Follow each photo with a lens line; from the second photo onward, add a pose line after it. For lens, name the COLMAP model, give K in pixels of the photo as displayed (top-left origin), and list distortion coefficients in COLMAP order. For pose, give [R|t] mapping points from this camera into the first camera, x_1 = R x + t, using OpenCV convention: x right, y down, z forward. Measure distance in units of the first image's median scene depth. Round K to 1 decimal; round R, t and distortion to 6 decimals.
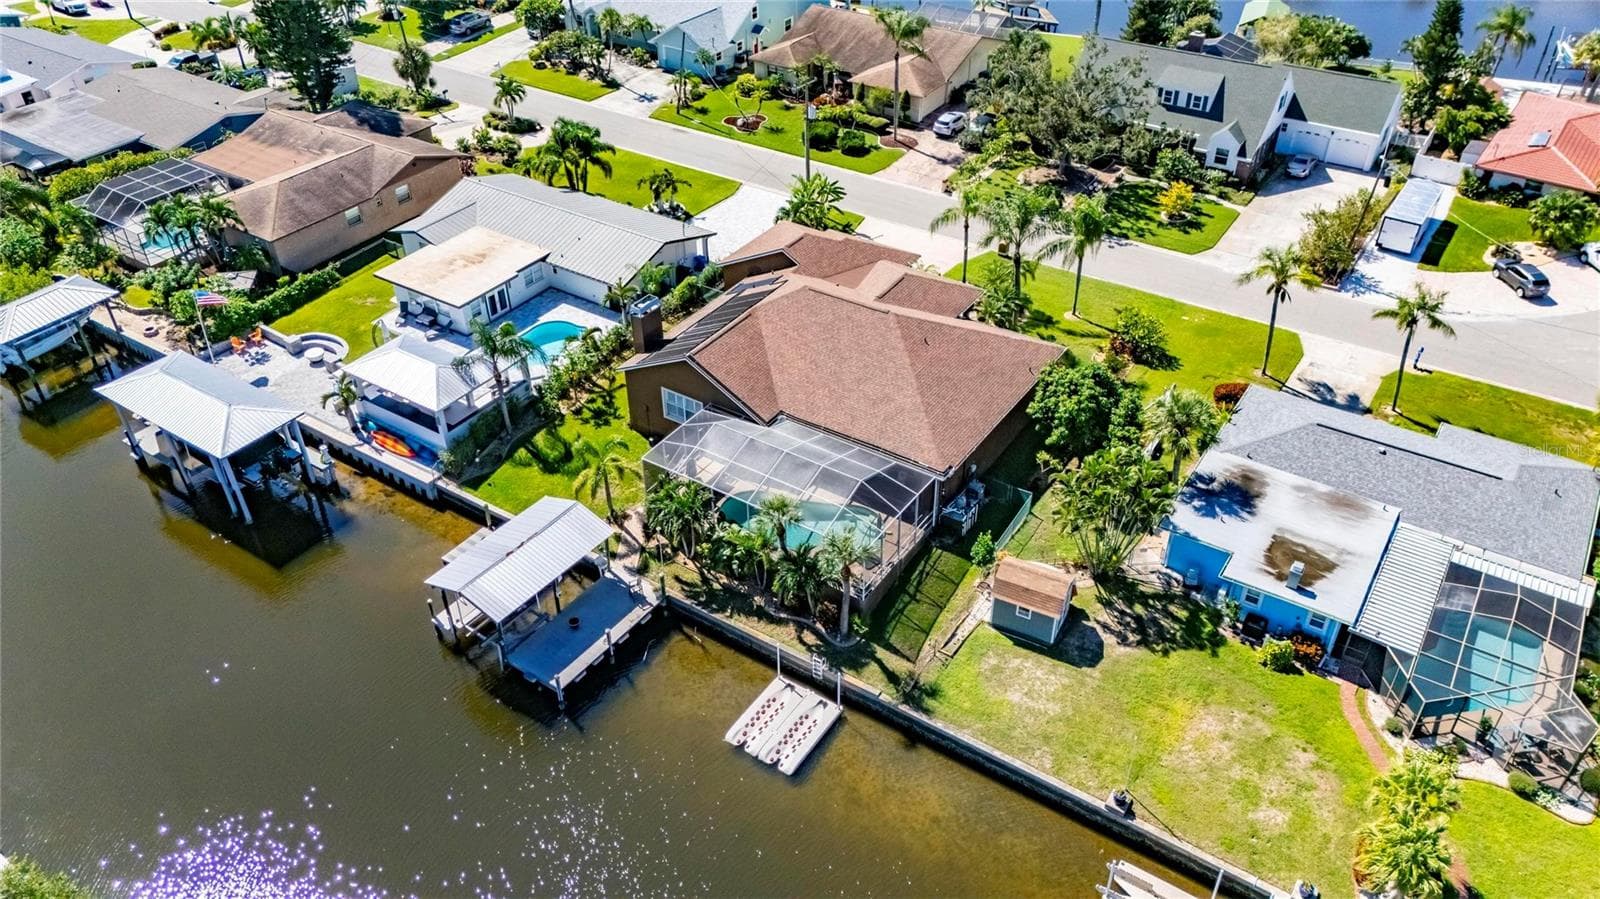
lens RADIAL K [[1176.4, 0, 795.0], [0, 1176.4, 455.0], [0, 0, 1]] dist [0.063098, -0.057717]
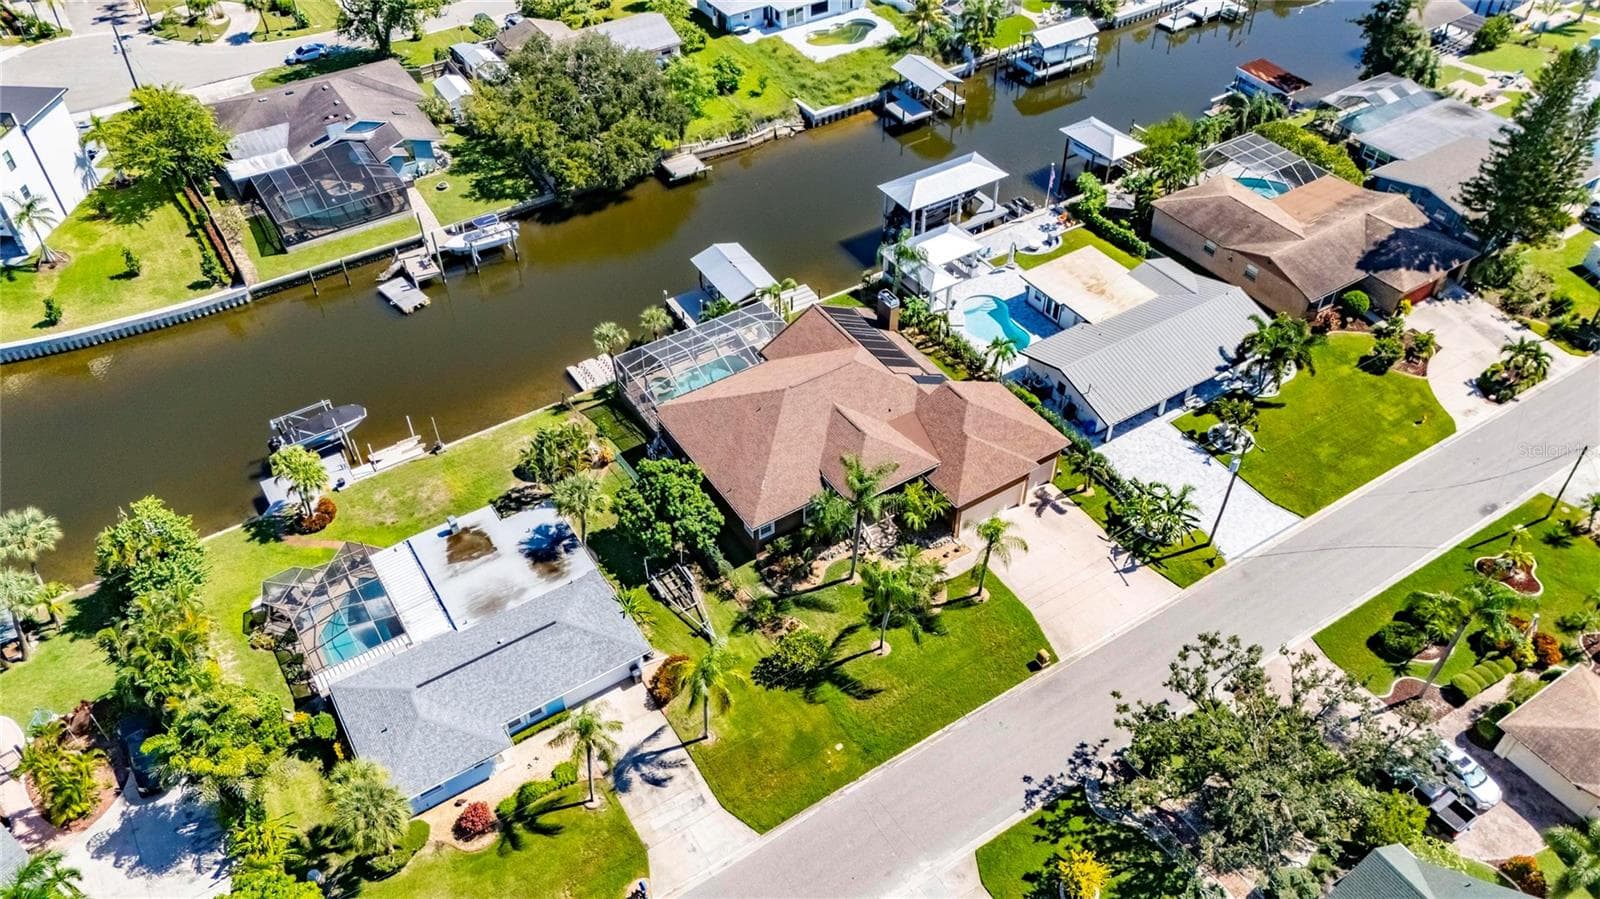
lens RADIAL K [[1176.4, 0, 794.1], [0, 1176.4, 445.0], [0, 0, 1]] dist [0.063098, -0.057717]
pose [[-0.402978, 0.632078, -0.661881, 0.989842], [-0.534653, 0.424378, 0.730787, -1.060624], [0.742802, 0.648368, 0.166928, 0.854189]]
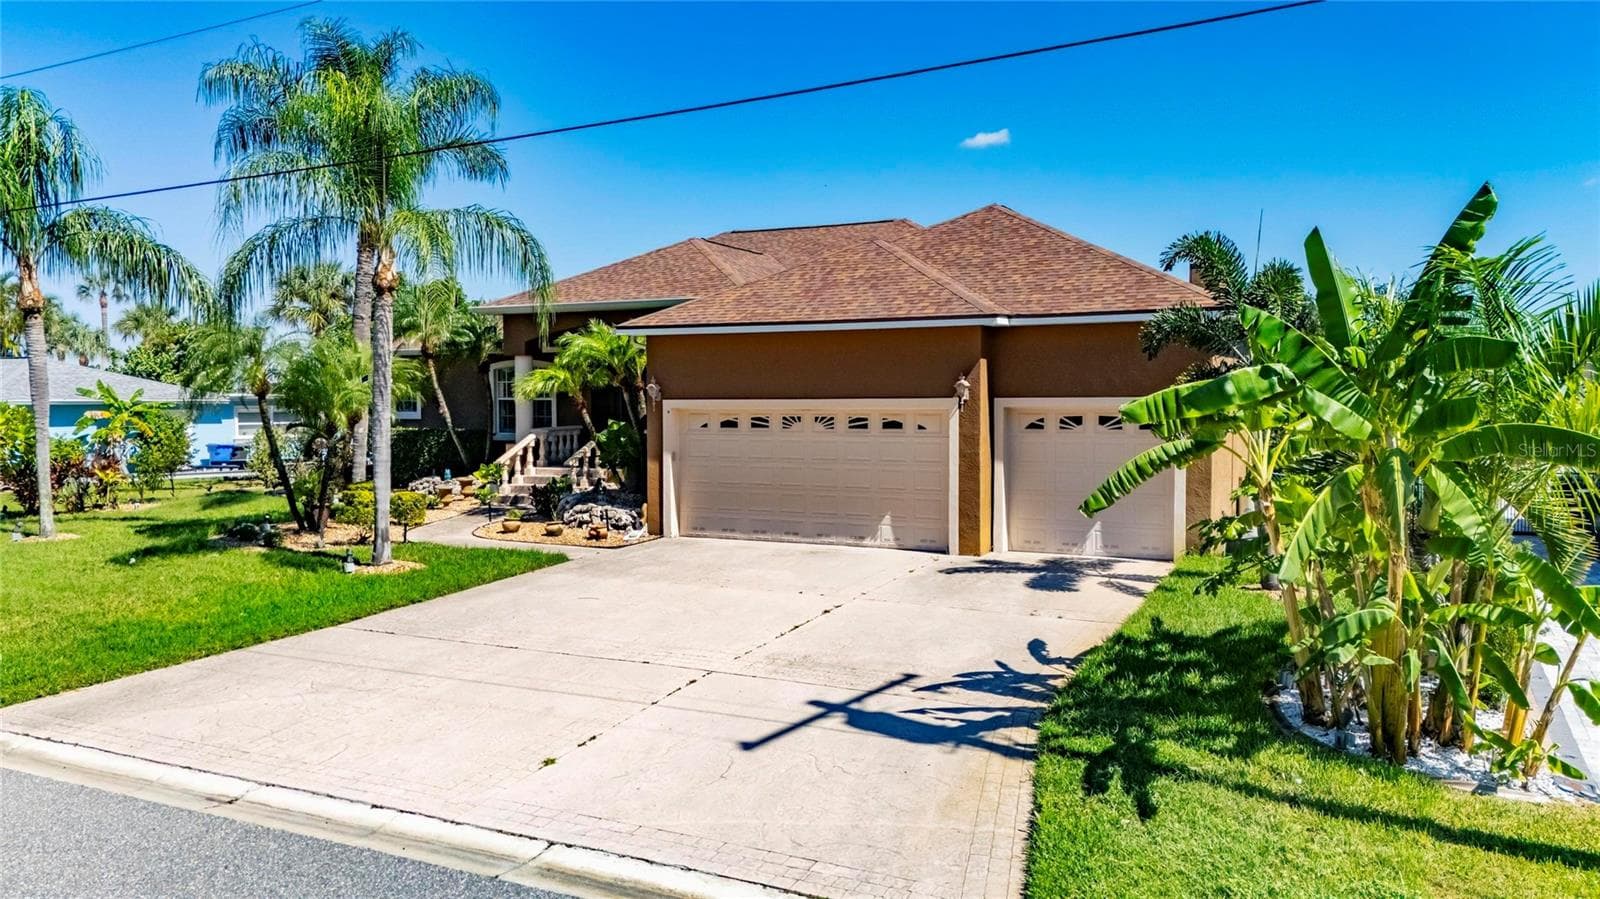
lens RADIAL K [[1176.4, 0, 806.0], [0, 1176.4, 450.8], [0, 0, 1]] dist [0.063098, -0.057717]
pose [[-0.991327, 0.014447, -0.130618, 0.121062], [-0.071647, 0.773809, 0.629354, -0.400505], [0.110166, 0.633255, -0.766063, 1.524614]]
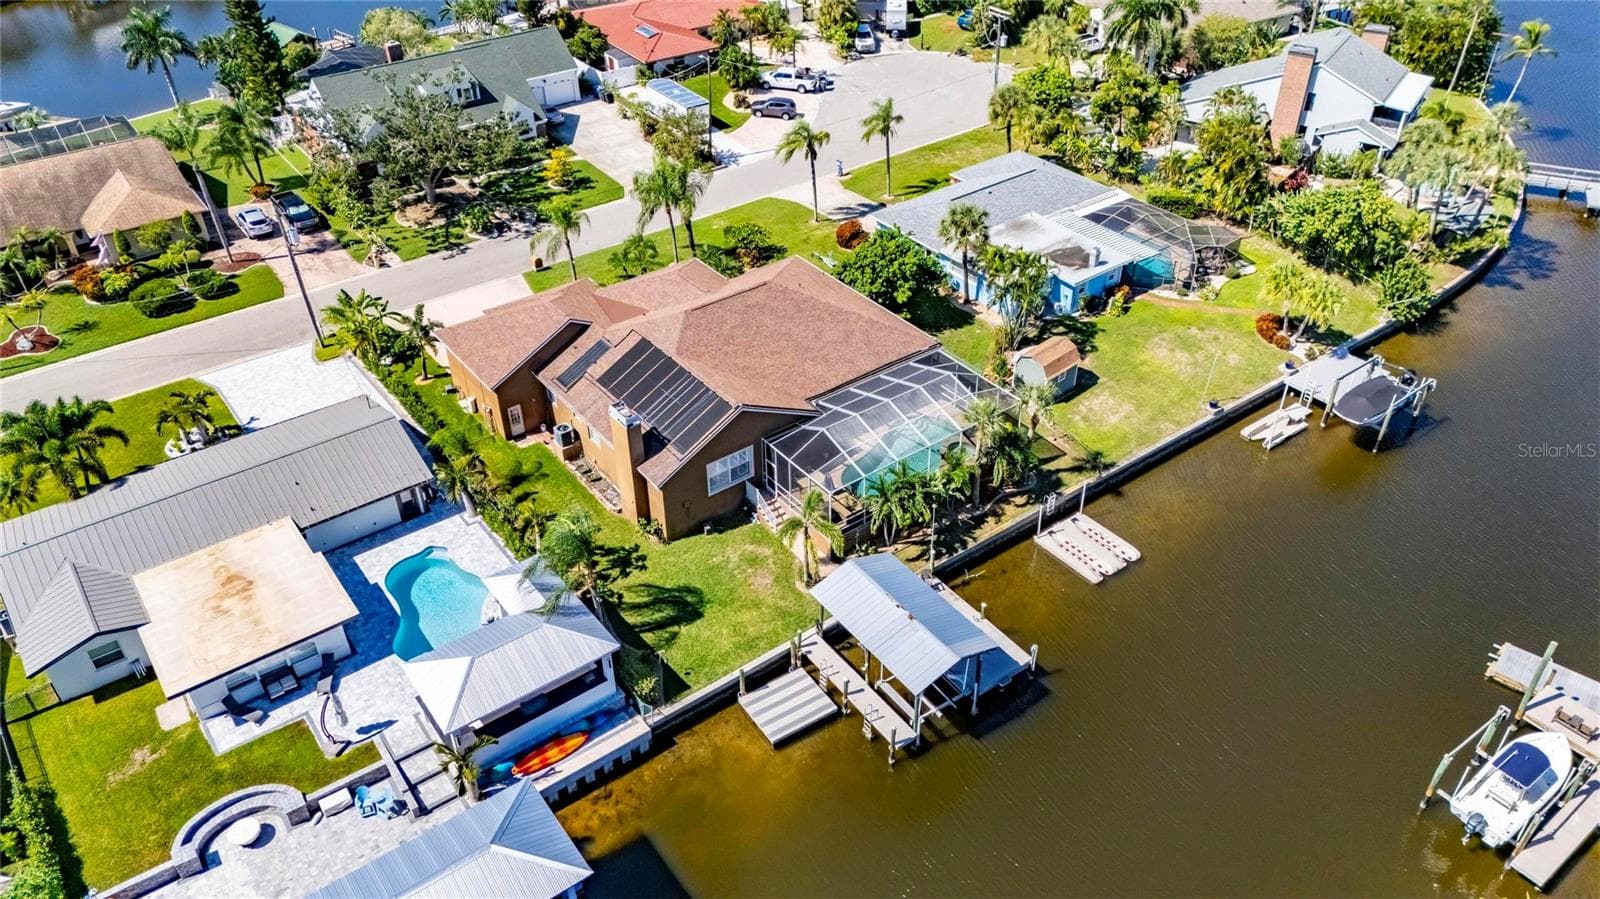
lens RADIAL K [[1176.4, 0, 801.2], [0, 1176.4, 453.4], [0, 0, 1]] dist [0.063098, -0.057717]
pose [[0.332682, -0.555688, 0.761927, -0.820058], [0.570014, 0.762142, 0.306958, -0.318742], [-0.751270, 0.332189, 0.570301, 0.437015]]
